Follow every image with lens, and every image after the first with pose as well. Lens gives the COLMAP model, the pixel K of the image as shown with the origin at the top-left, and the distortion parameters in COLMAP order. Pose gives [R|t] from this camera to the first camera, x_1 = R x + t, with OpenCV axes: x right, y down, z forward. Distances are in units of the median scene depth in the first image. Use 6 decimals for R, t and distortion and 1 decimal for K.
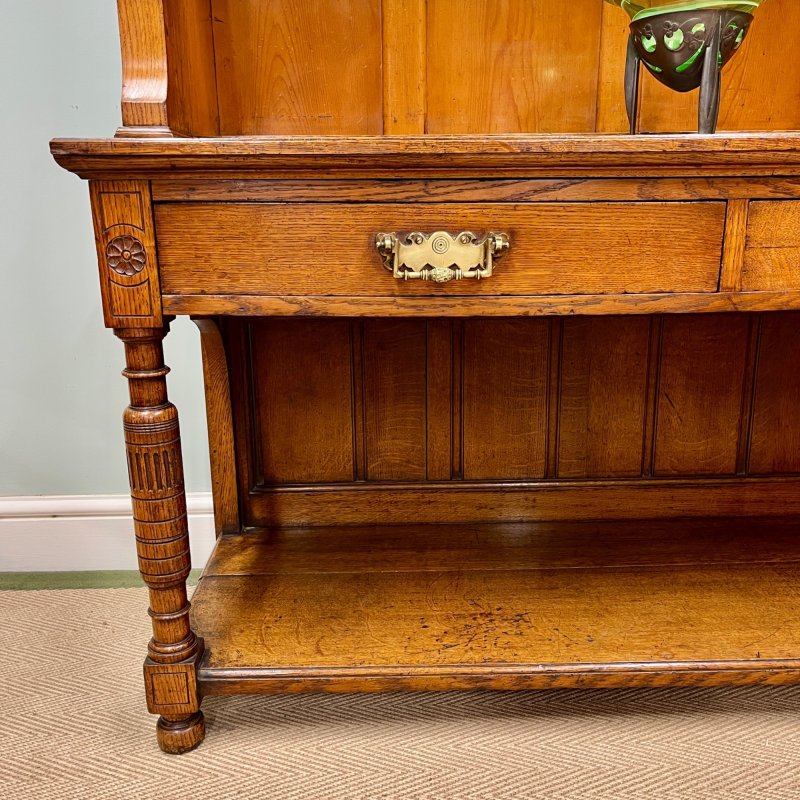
lens RADIAL K [[810.4, 0, 401.9], [0, 810.4, 407.3], [0, 0, 1]] dist [0.033056, 0.000000]
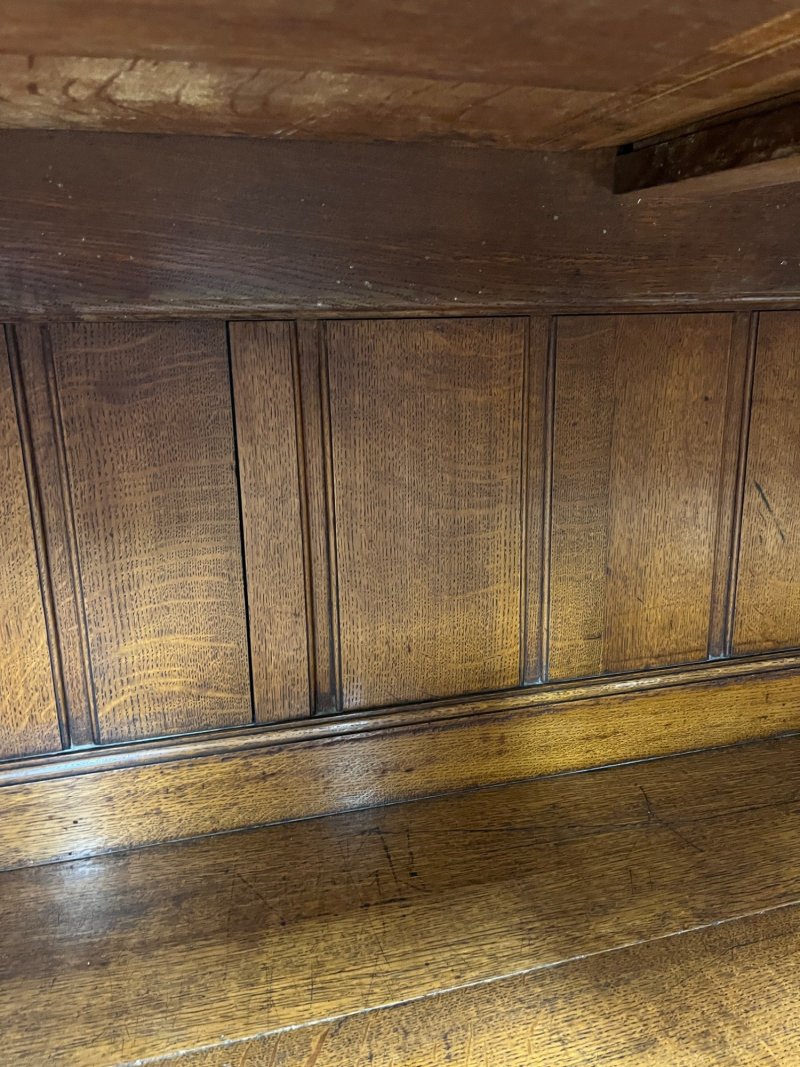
lens RADIAL K [[813.2, 0, 402.5], [0, 813.2, 527.0], [0, 0, 1]] dist [0.044343, -0.050408]
pose [[0.971776, -0.062174, 0.227564, 0.023963], [0.061166, 0.998062, 0.011485, -0.014434], [-0.227837, 0.002758, 0.973695, 0.877847]]
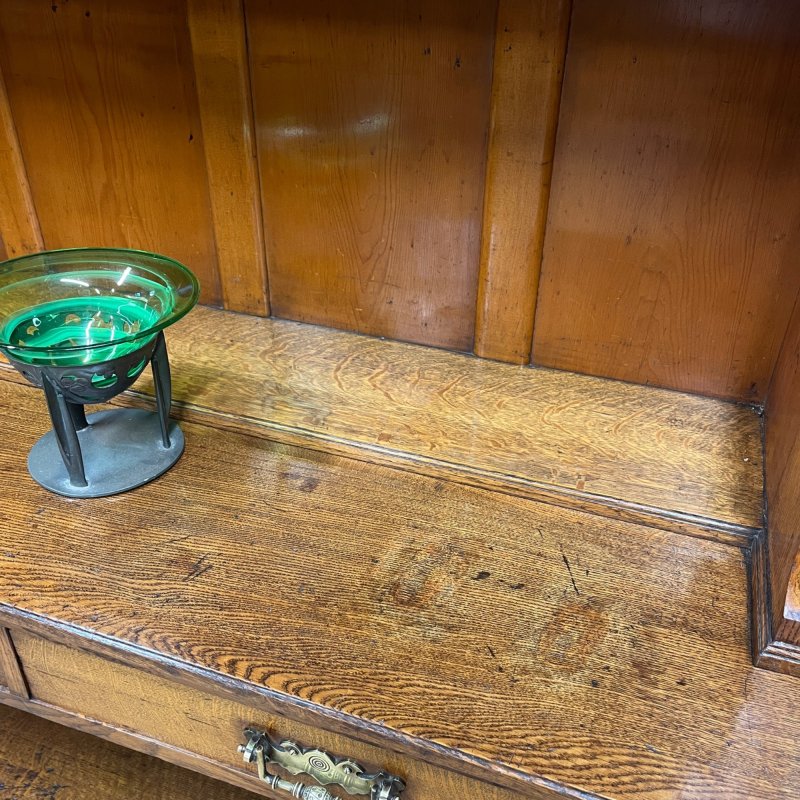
lens RADIAL K [[810.4, 0, 398.7], [0, 810.4, 402.6], [0, 0, 1]] dist [0.033056, 0.000000]
pose [[0.929867, 0.220561, -0.294447, 0.909842], [-0.118975, 0.937634, 0.326629, -0.723068], [0.348126, -0.268690, 0.898117, 0.416307]]
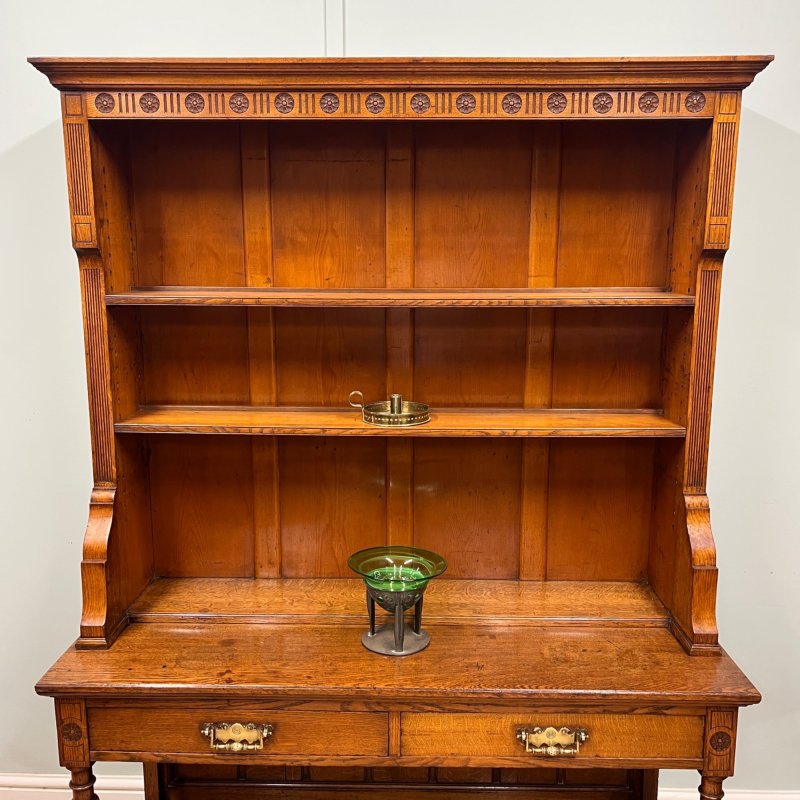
lens RADIAL K [[810.4, 0, 396.9], [0, 810.4, 412.4], [0, 0, 1]] dist [0.033056, 0.000000]
pose [[0.998384, 0.021215, -0.052728, 0.459797], [-0.025158, 0.996845, -0.075277, -0.733738], [0.050964, 0.076482, 0.995768, -0.842537]]
